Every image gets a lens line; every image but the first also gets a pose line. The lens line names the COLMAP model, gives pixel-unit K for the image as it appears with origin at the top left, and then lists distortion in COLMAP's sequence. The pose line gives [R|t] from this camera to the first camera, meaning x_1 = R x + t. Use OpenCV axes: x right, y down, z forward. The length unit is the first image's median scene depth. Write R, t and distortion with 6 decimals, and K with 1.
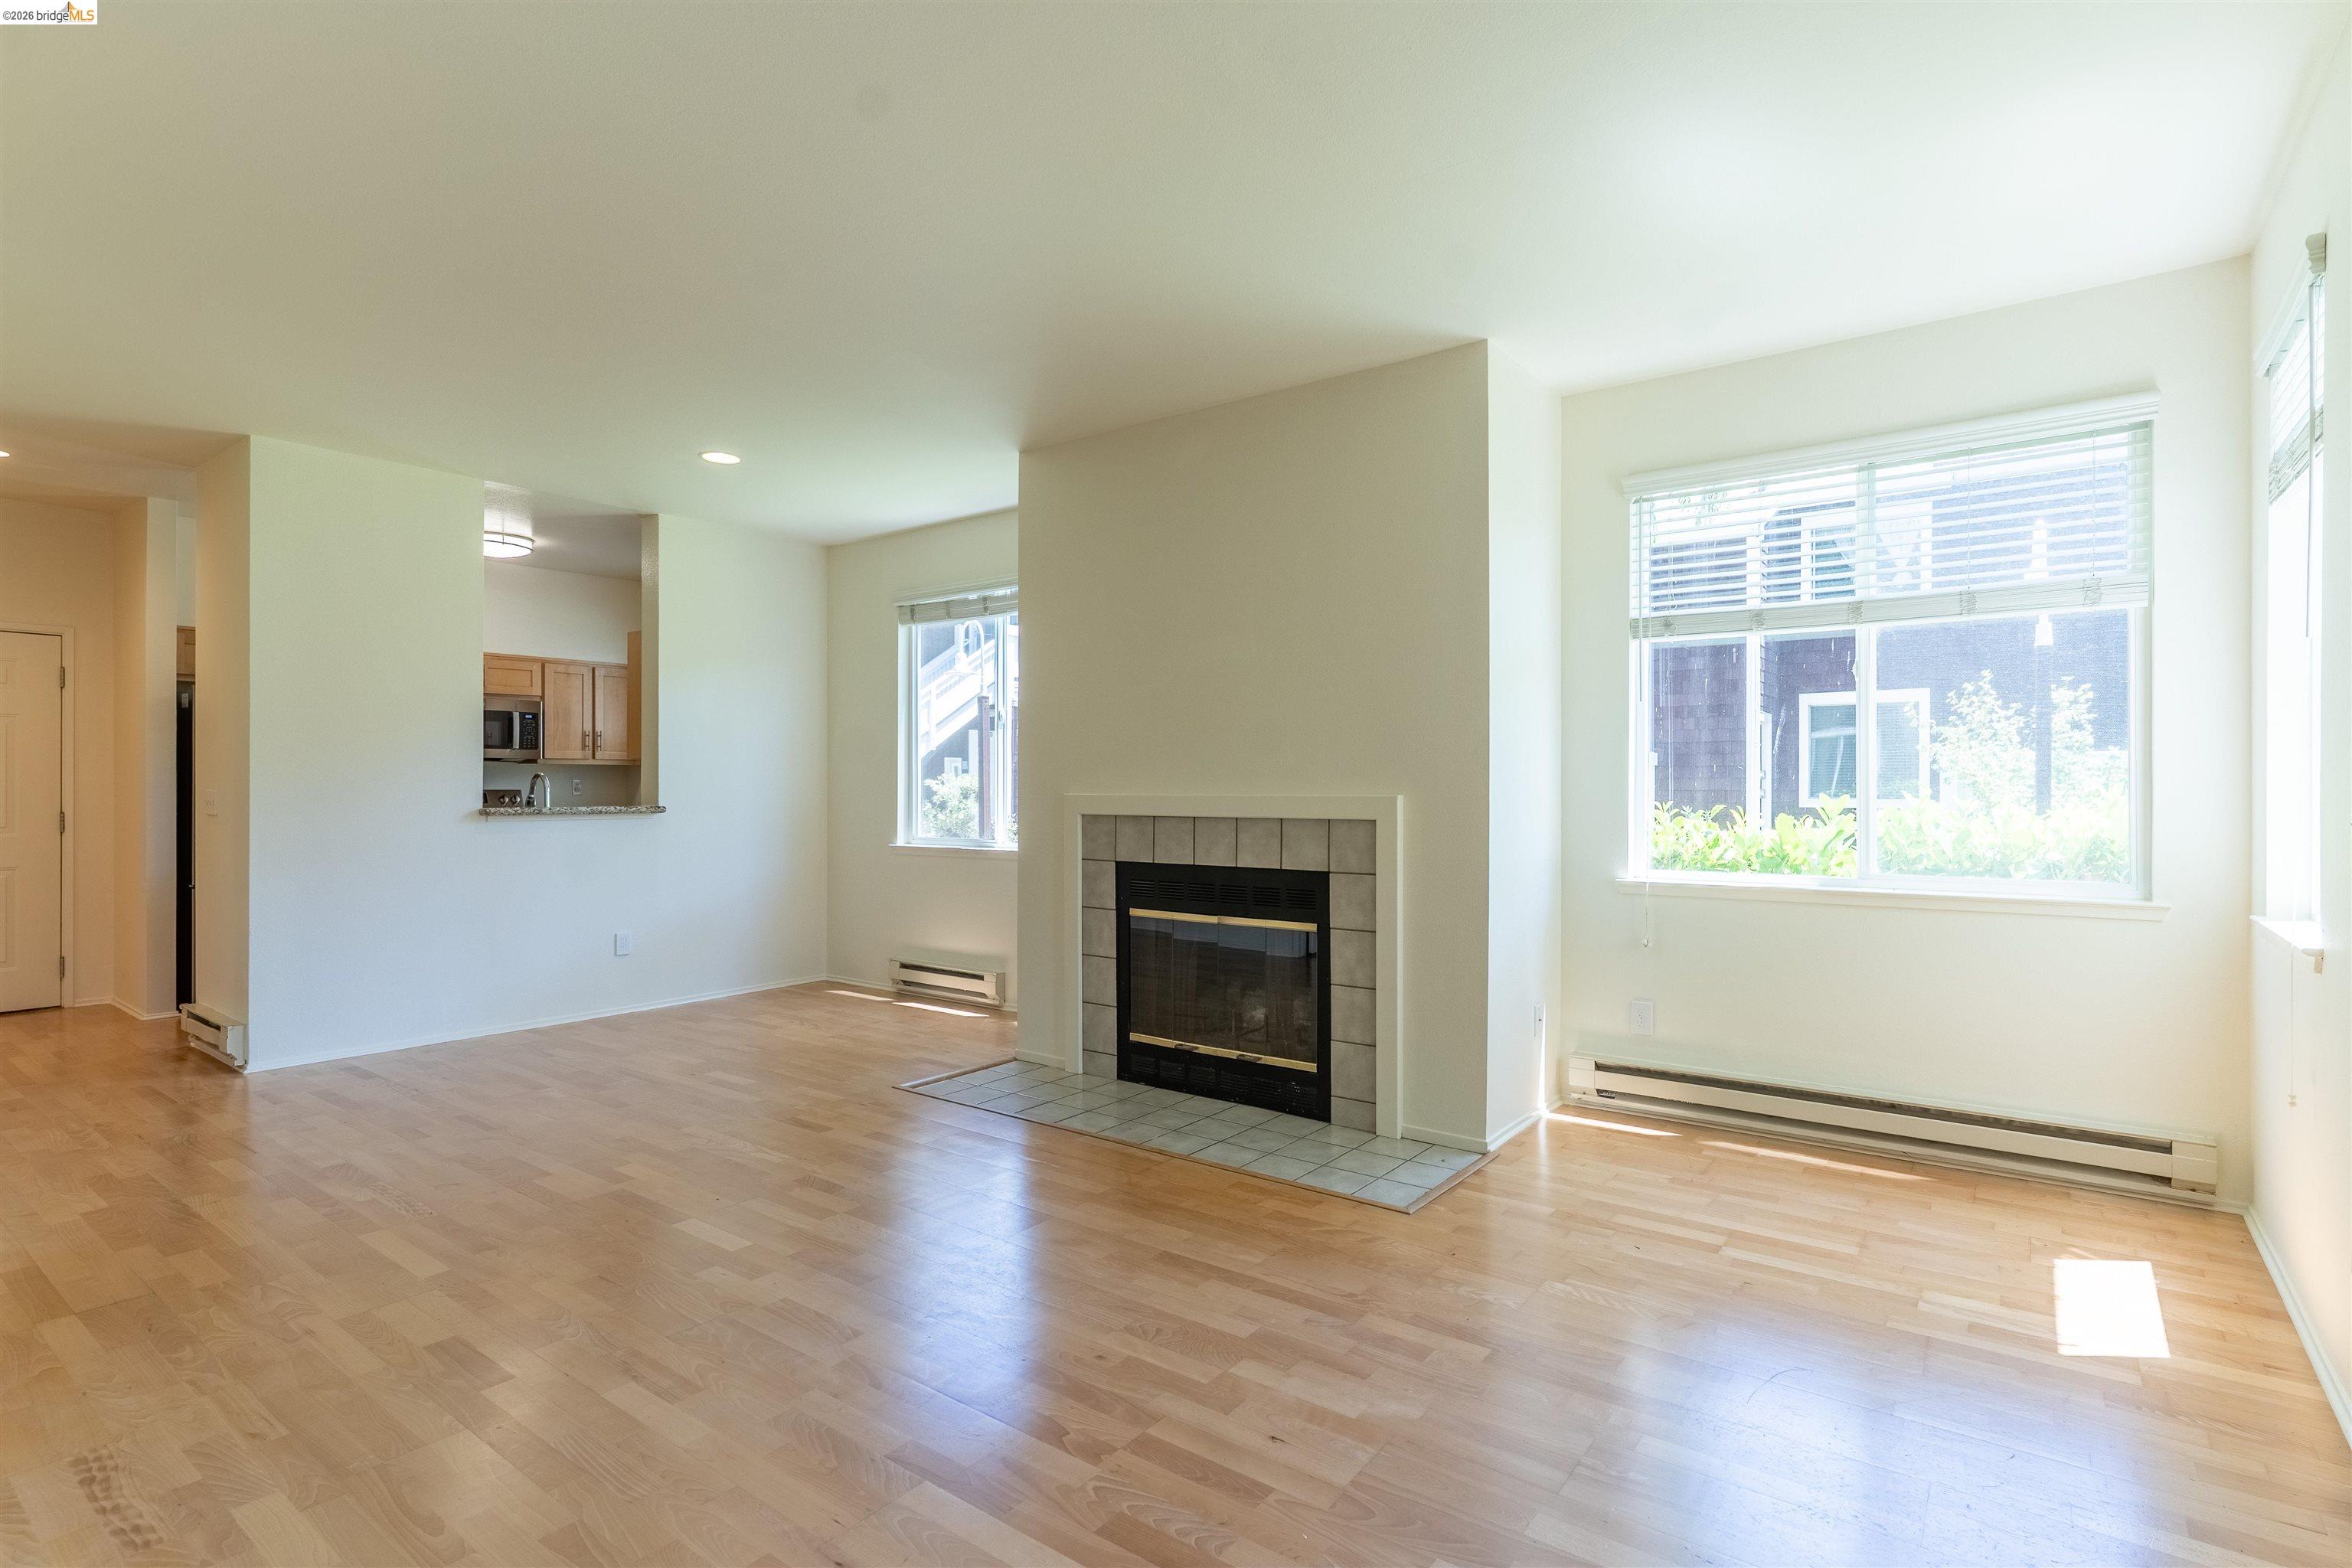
lens RADIAL K [[1139.5, 0, 1177.7], [0, 1139.5, 802.7], [0, 0, 1]] dist [-0.040051, 0.002778]
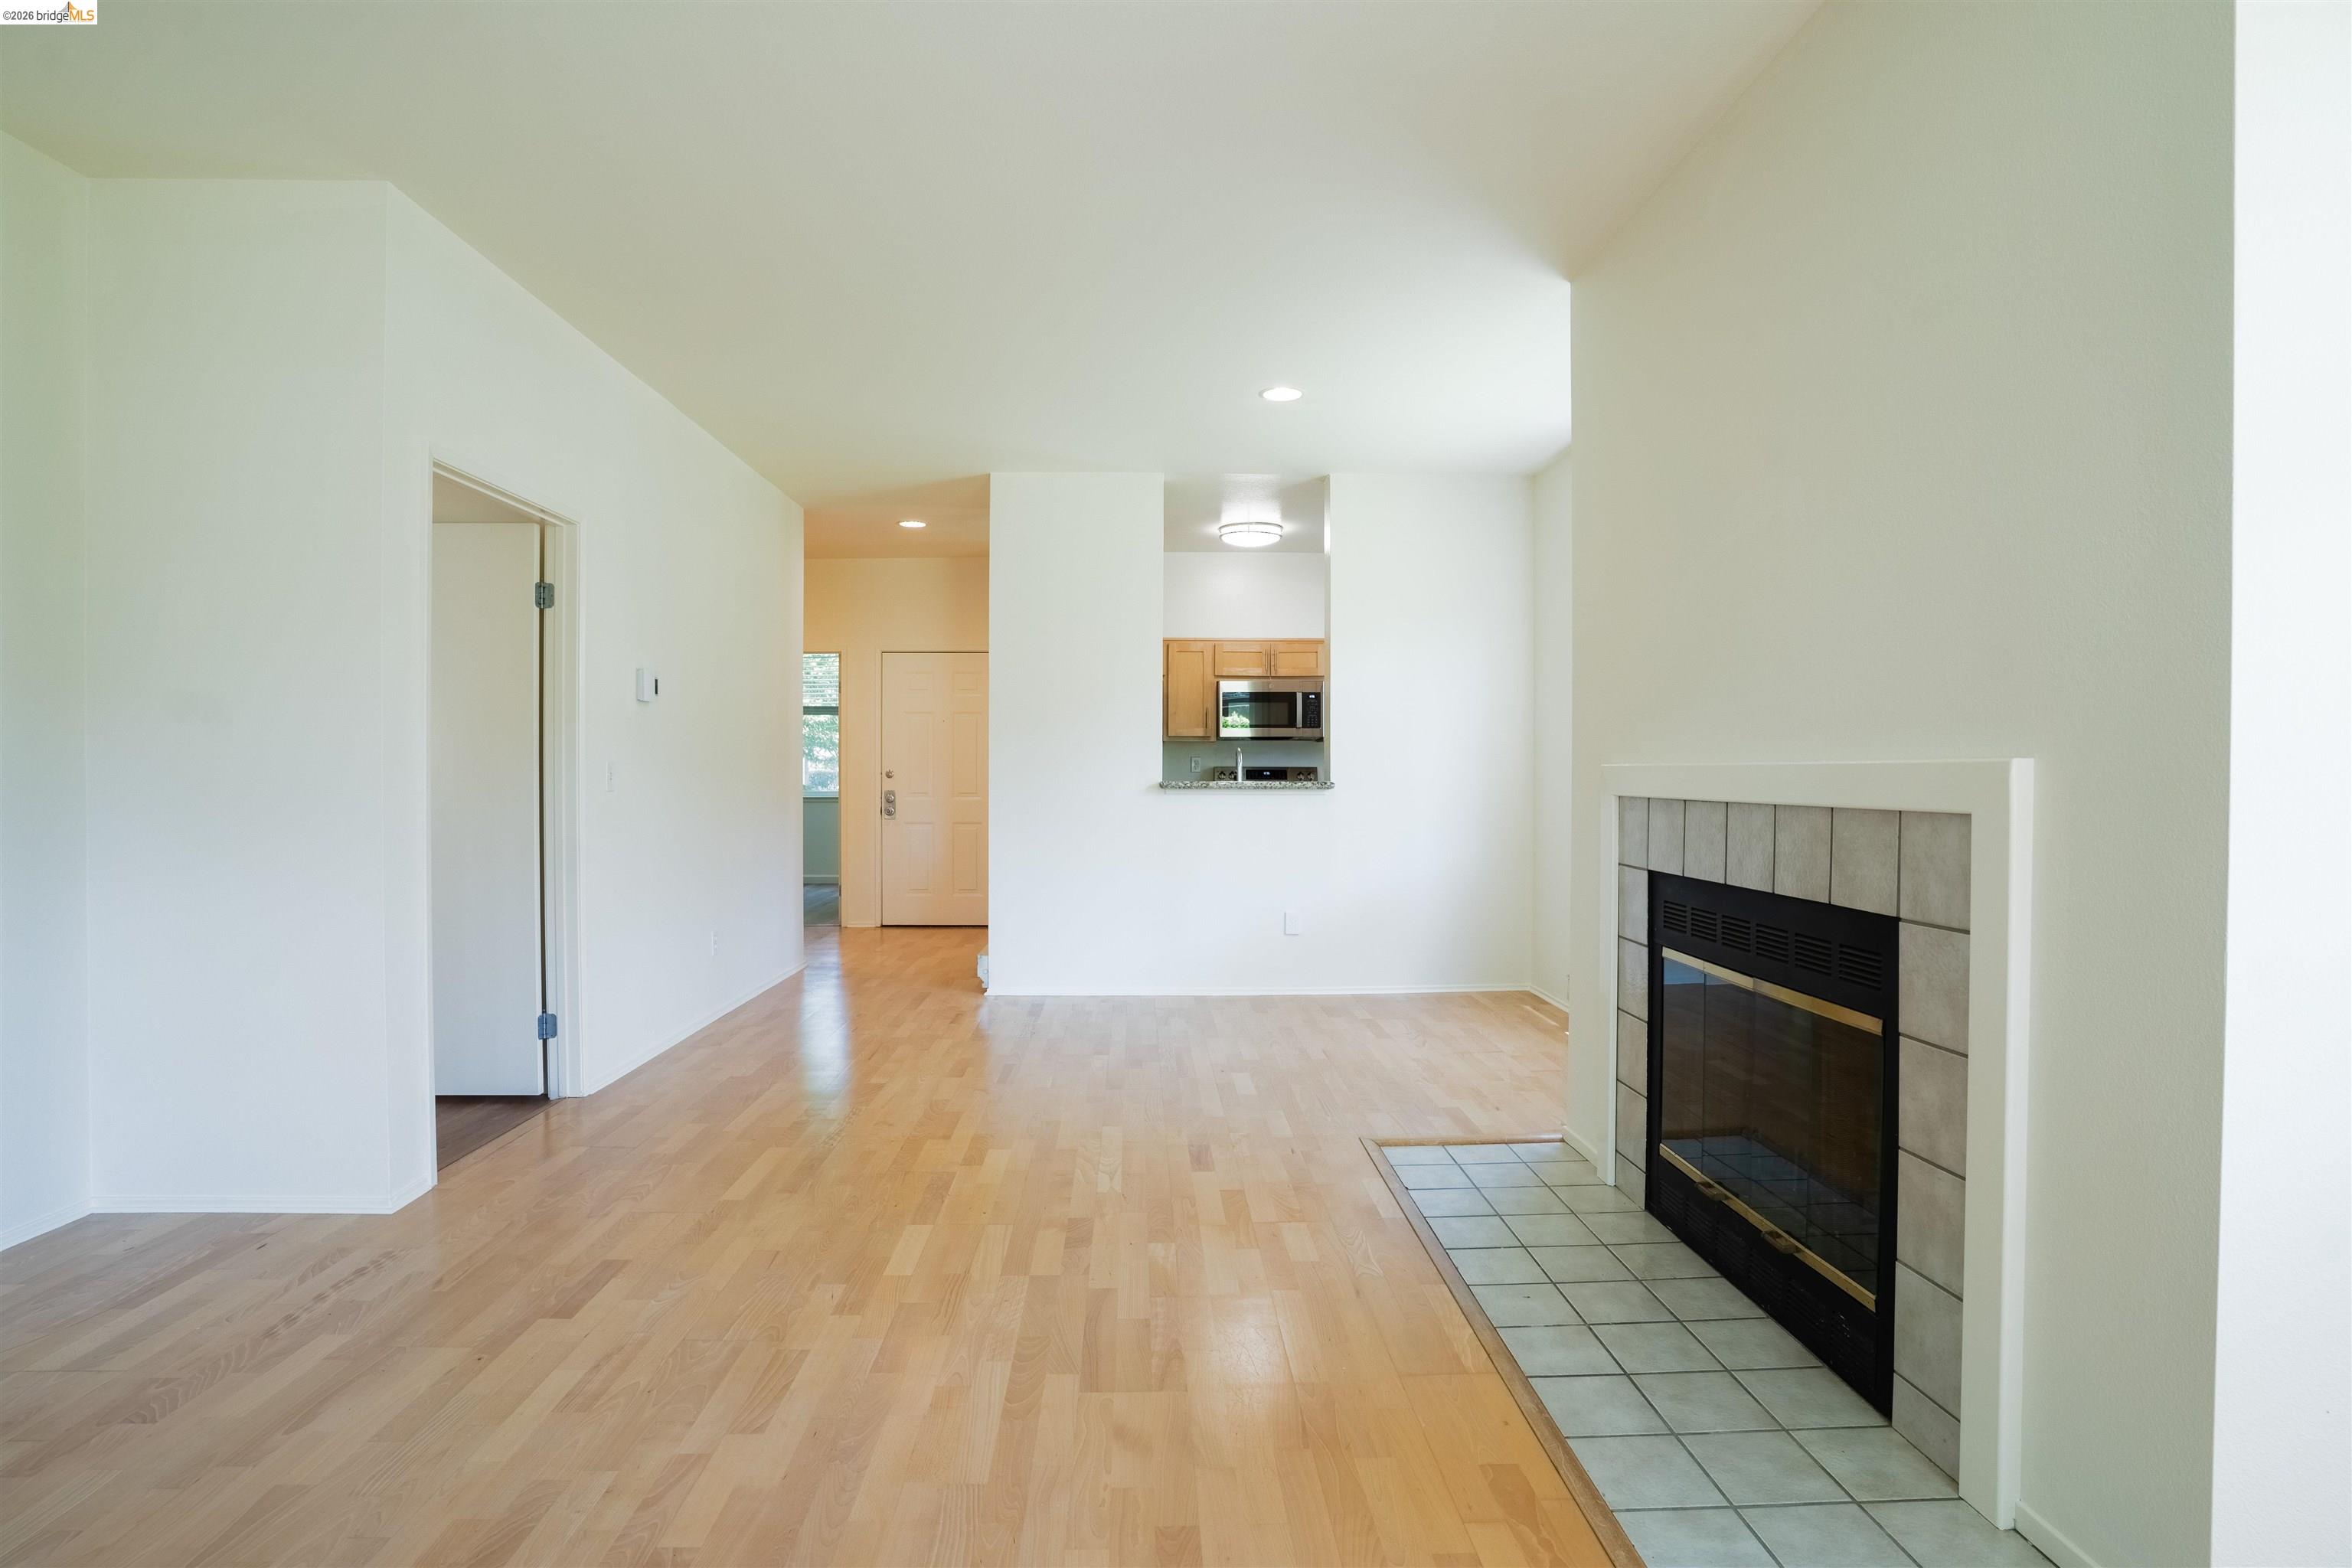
lens RADIAL K [[1139.5, 0, 1158.1], [0, 1139.5, 782.9], [0, 0, 1]] dist [-0.040051, 0.002778]
pose [[0.619954, 0.009133, -0.784585, 0.288196], [-0.012399, 0.999921, 0.001843, 0.005310], [0.784540, 0.008586, 0.620019, 0.413702]]
